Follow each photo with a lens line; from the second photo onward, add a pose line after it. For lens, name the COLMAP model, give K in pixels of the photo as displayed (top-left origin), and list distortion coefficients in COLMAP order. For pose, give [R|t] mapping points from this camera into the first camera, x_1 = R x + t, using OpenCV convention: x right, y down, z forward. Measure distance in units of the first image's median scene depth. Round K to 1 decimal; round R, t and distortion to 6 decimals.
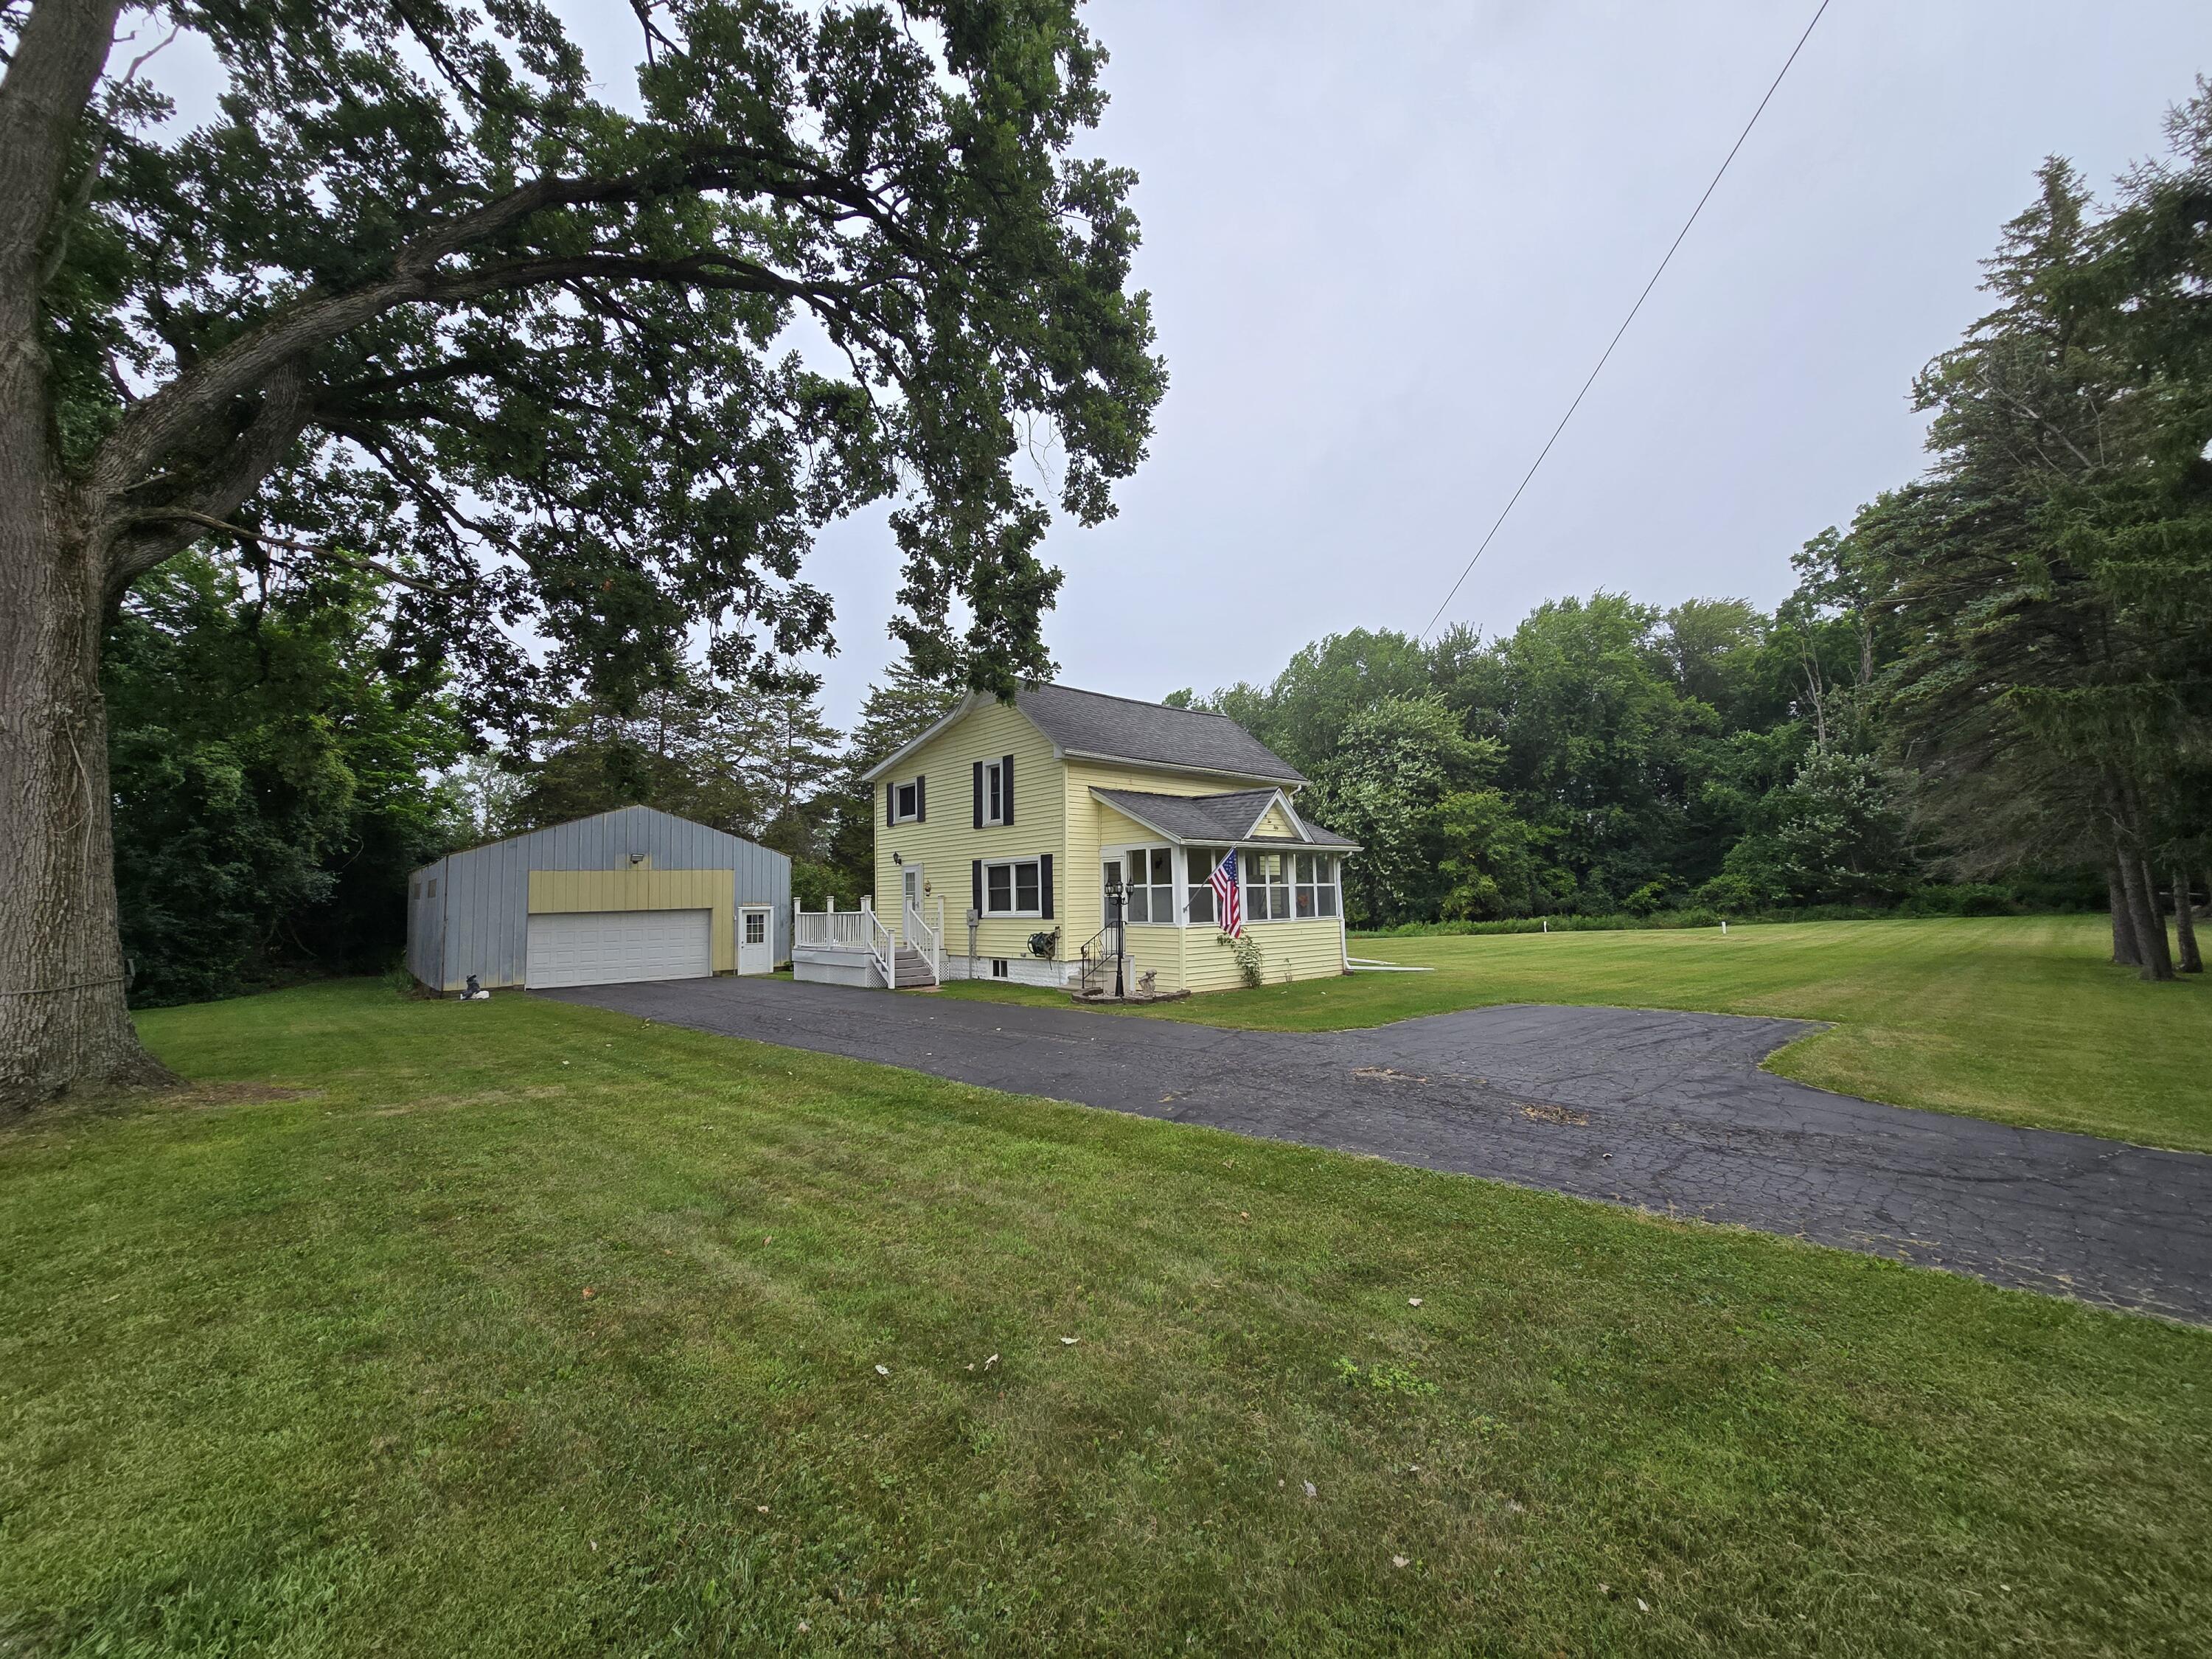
lens RADIAL K [[911.6, 0, 1072.7], [0, 911.6, 818.8], [0, 0, 1]] dist [0.001667, 0.000404]
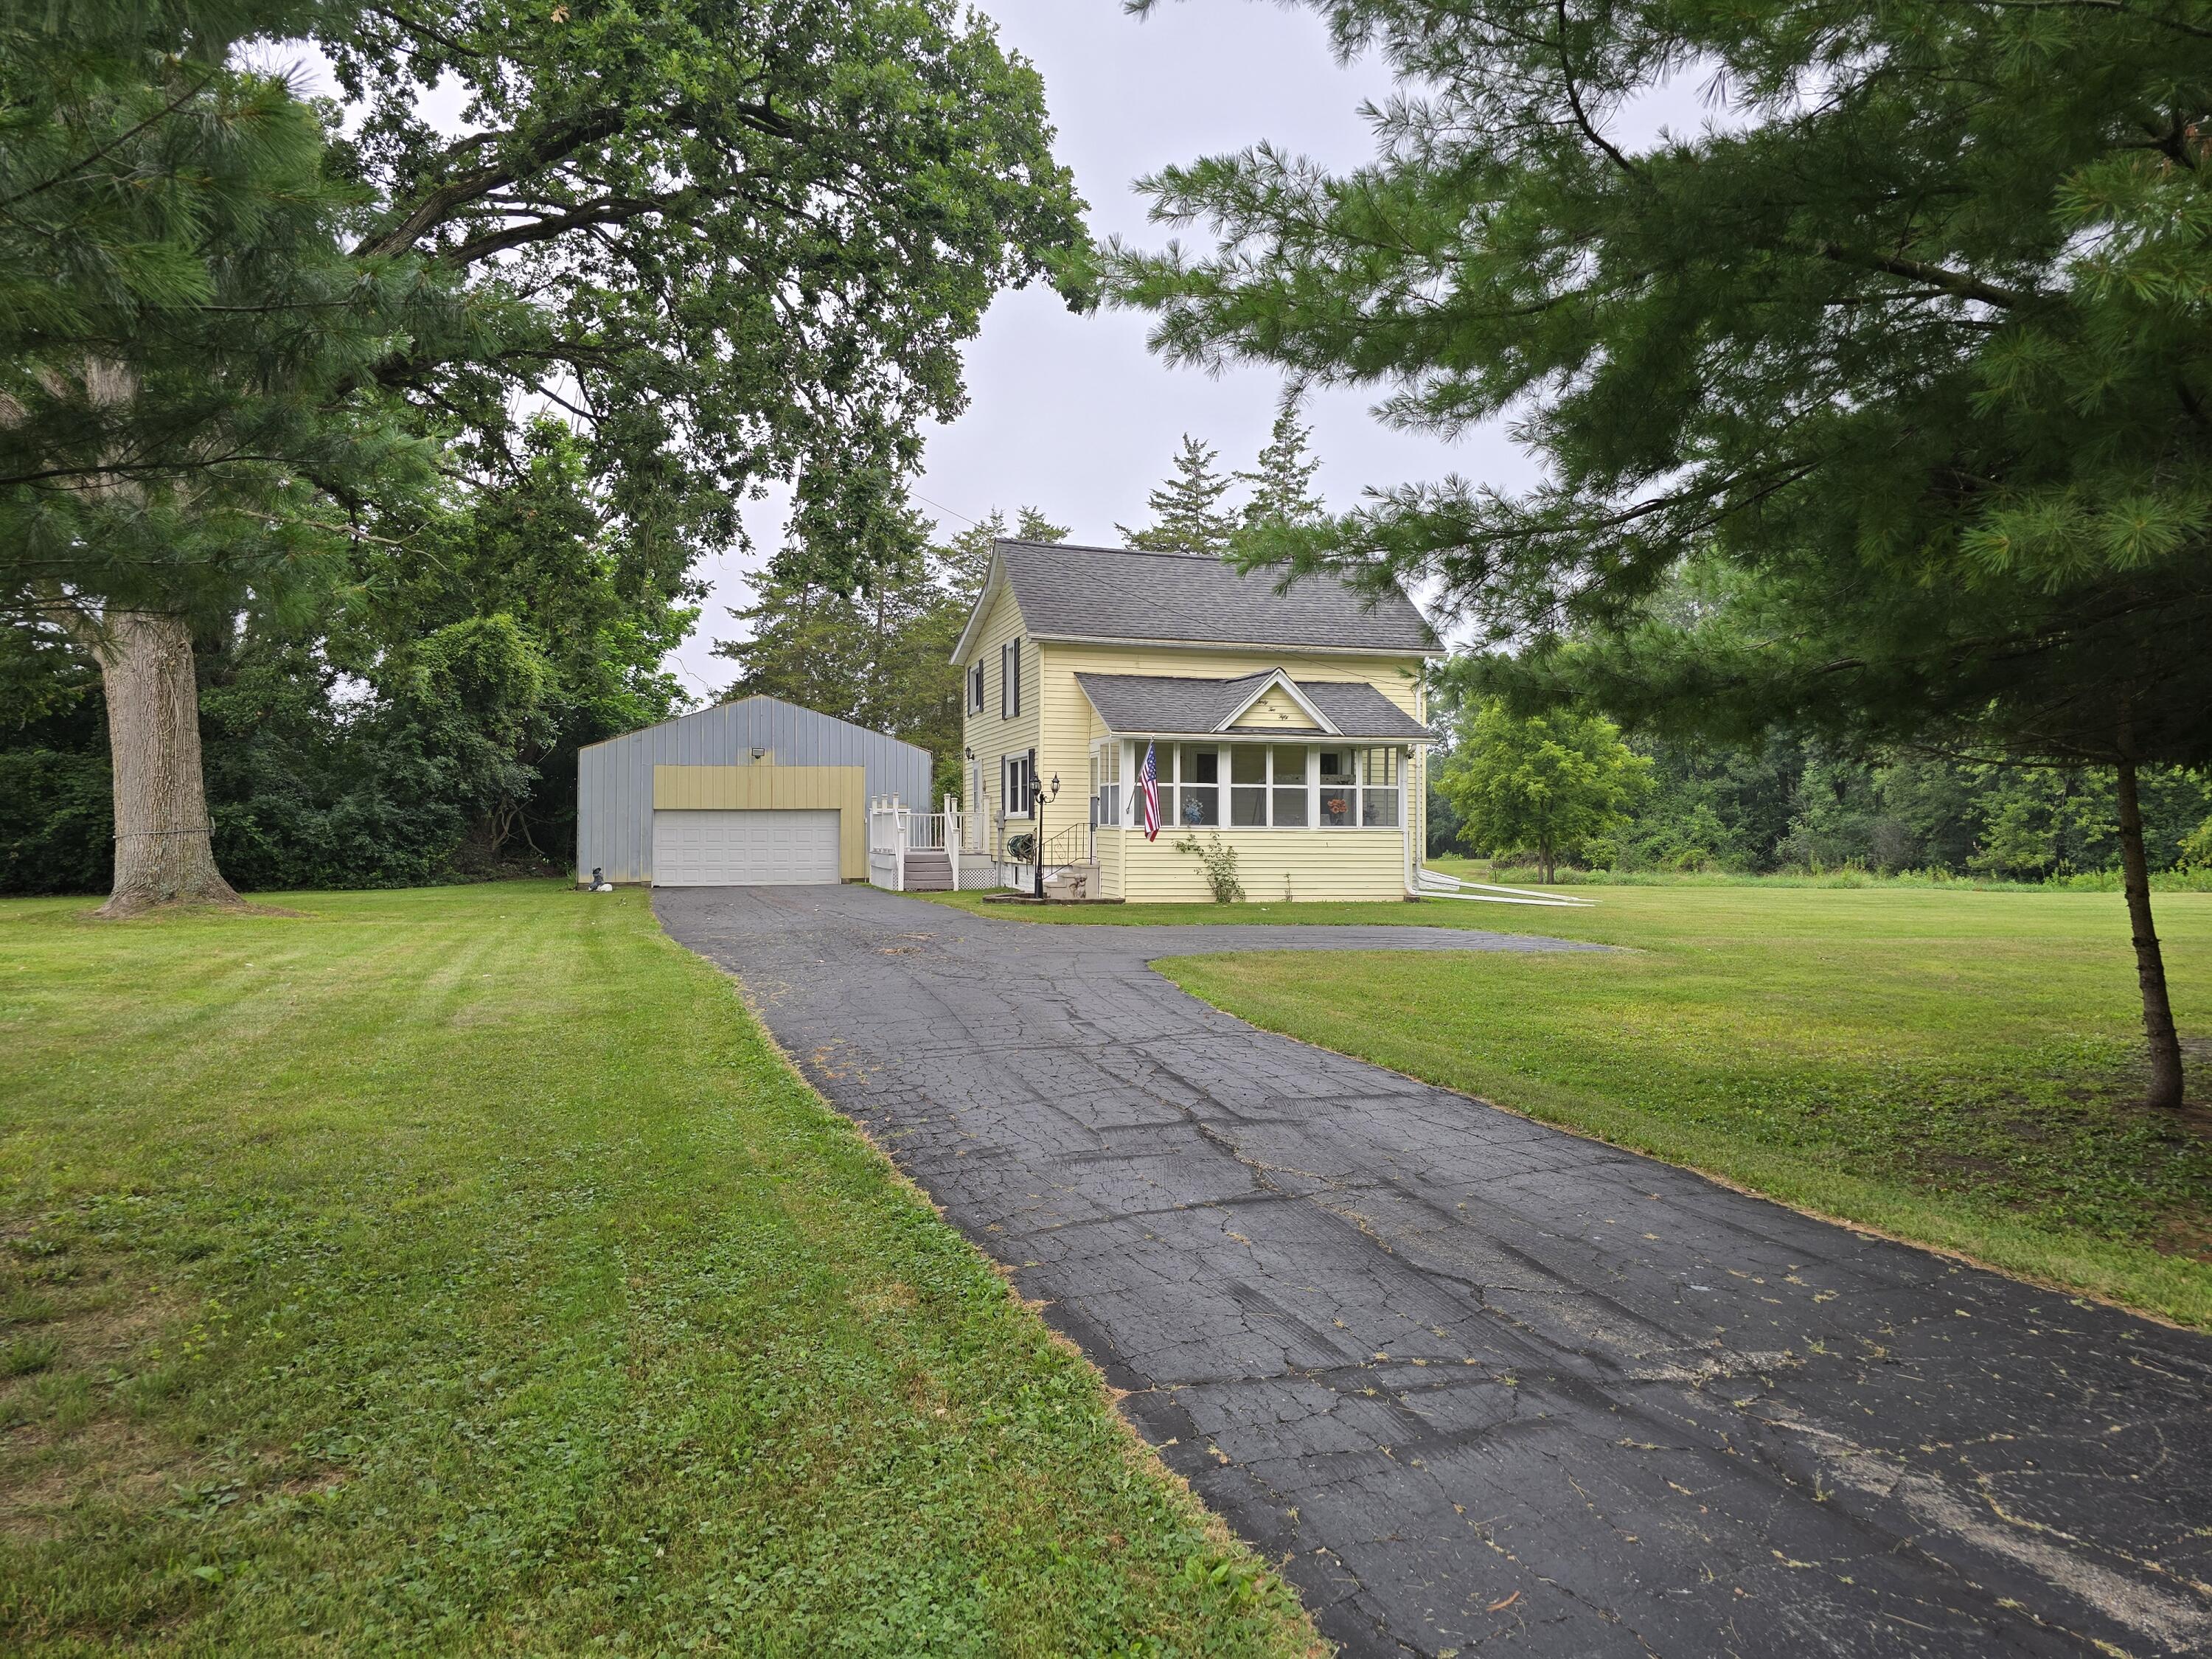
lens RADIAL K [[1478.0, 0, 1106.0], [0, 1478.0, 829.5], [0, 0, 1]] dist [0.082313, -0.084429]
pose [[0.904795, 0.022752, -0.425239, 0.610819], [0.016302, 0.995989, 0.087976, -0.008373], [0.425535, -0.086532, 0.900795, -0.272133]]
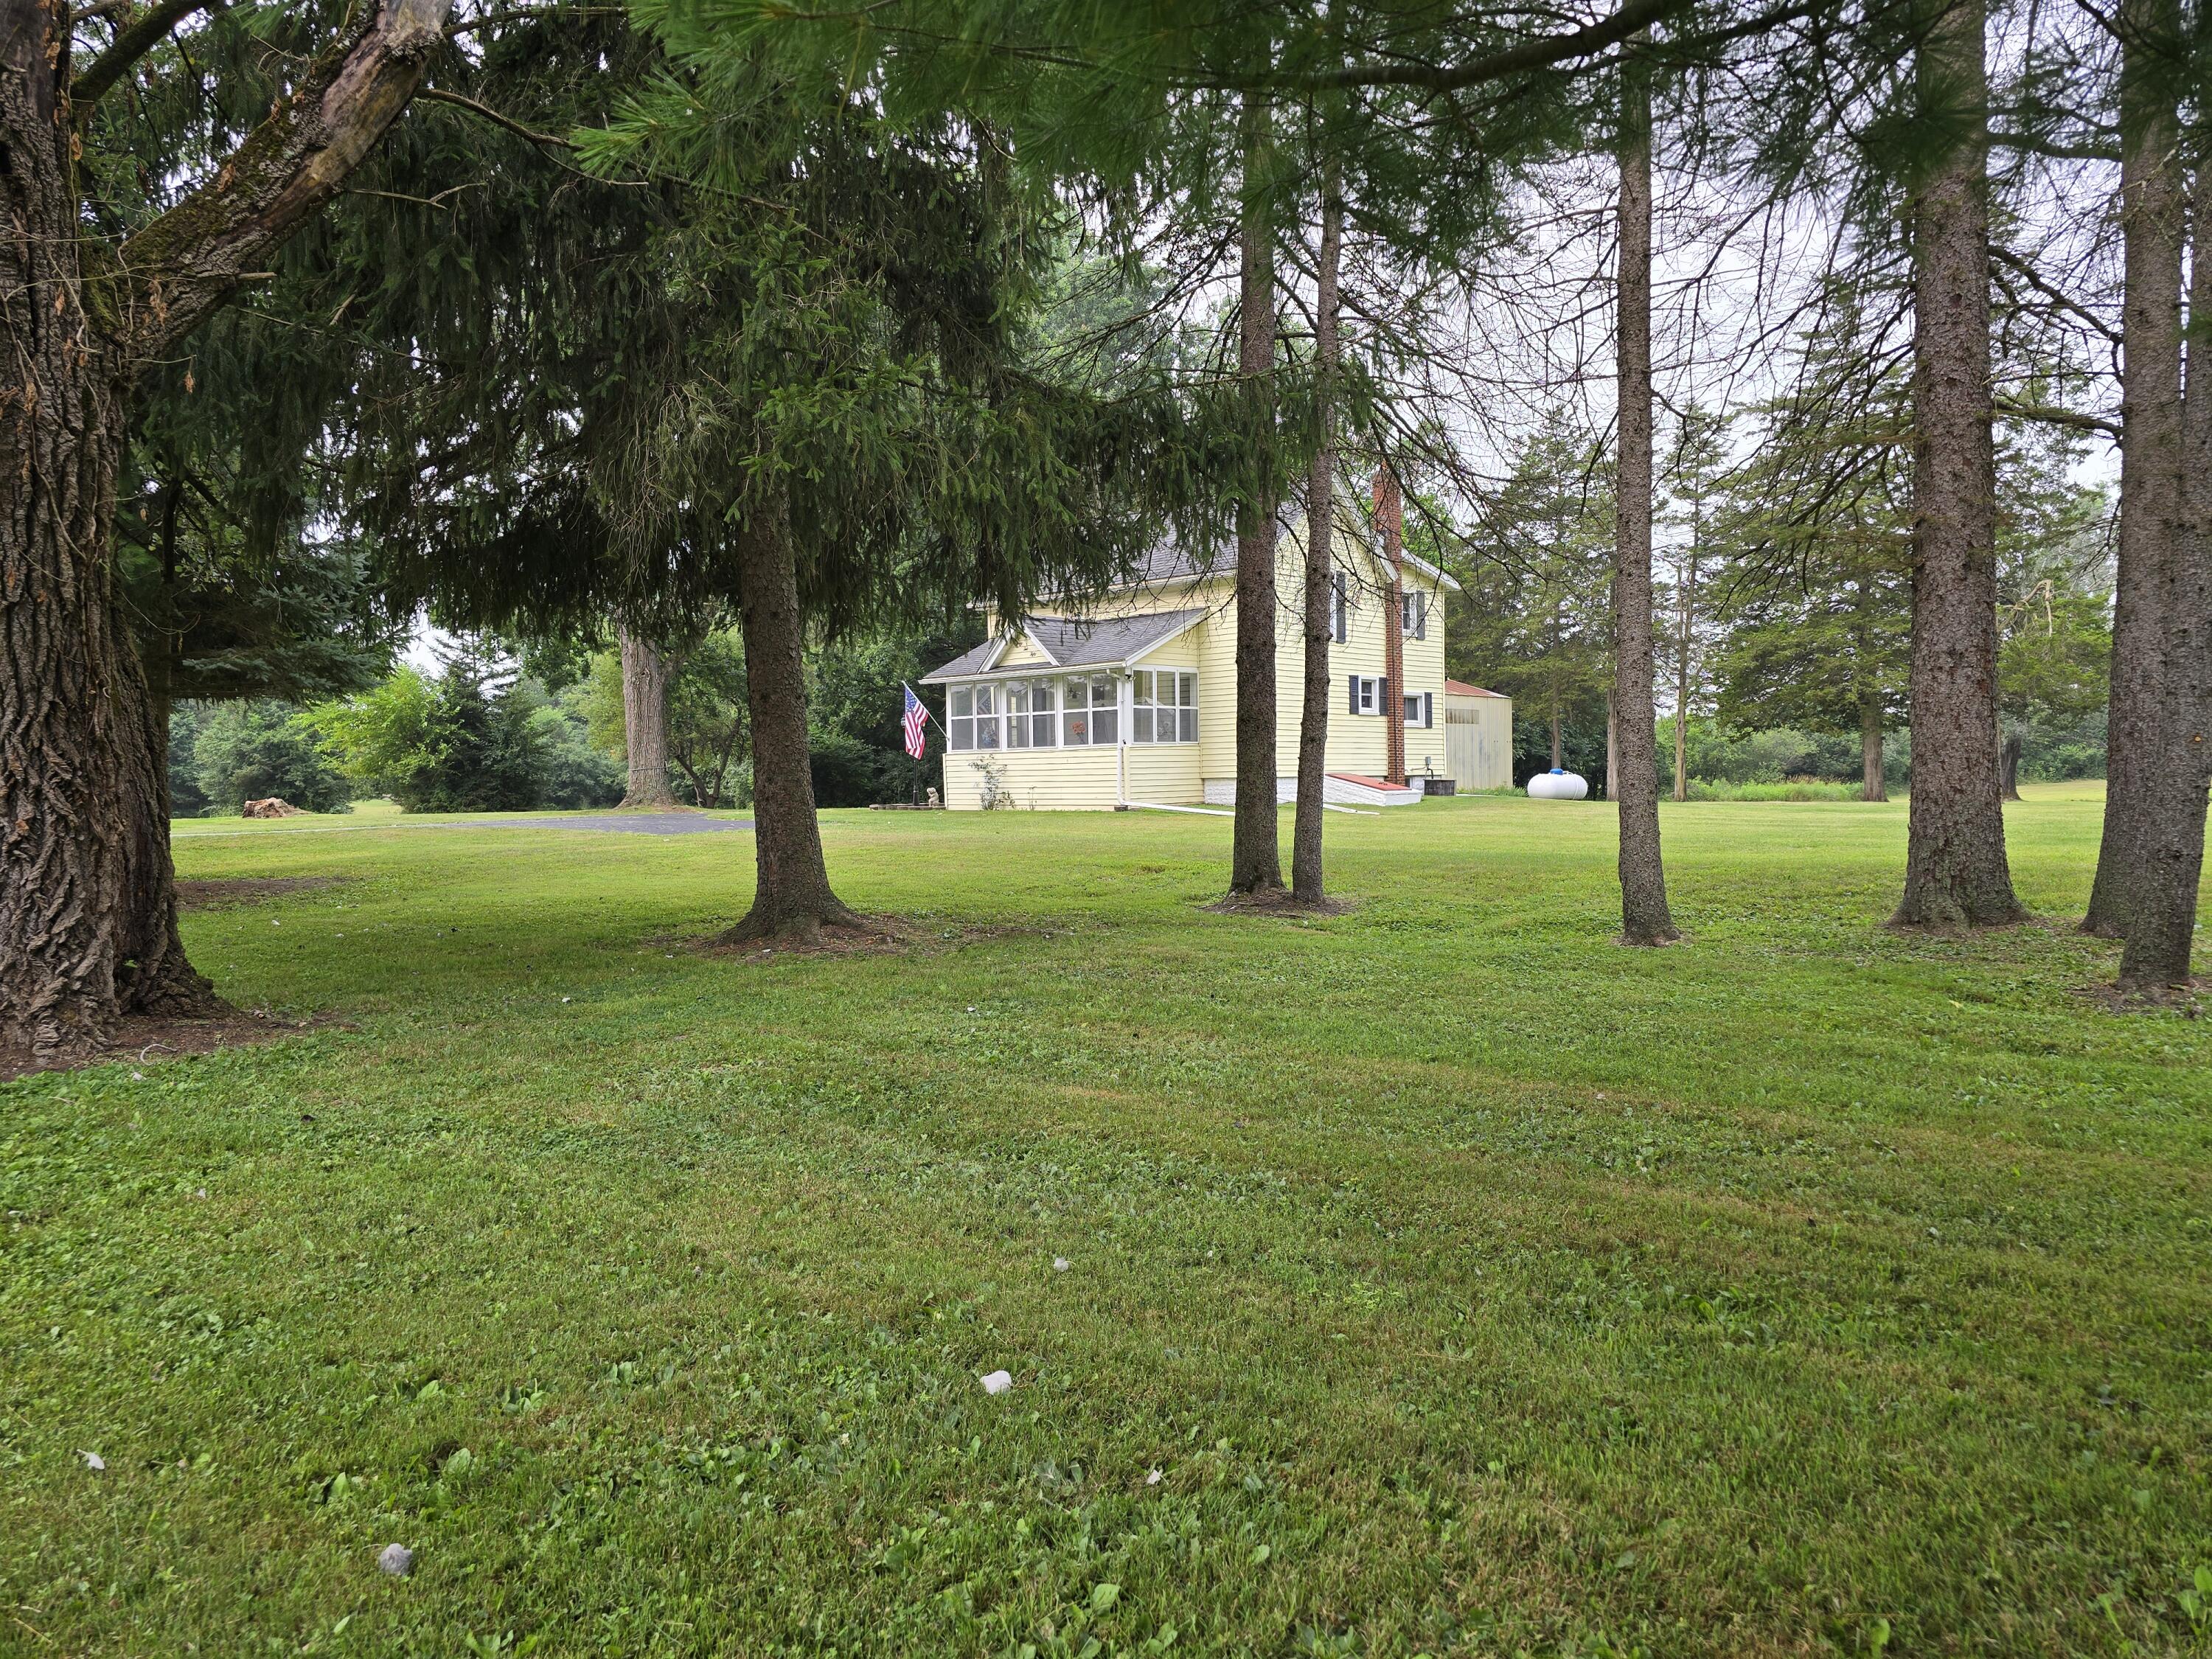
lens RADIAL K [[1478.0, 0, 1106.0], [0, 1478.0, 829.5], [0, 0, 1]] dist [0.082313, -0.084429]
pose [[0.149147, 0.068989, -0.986405, 1.725998], [0.133930, 0.986961, 0.089279, 0.060491], [0.979703, -0.145425, 0.137962, 0.778297]]
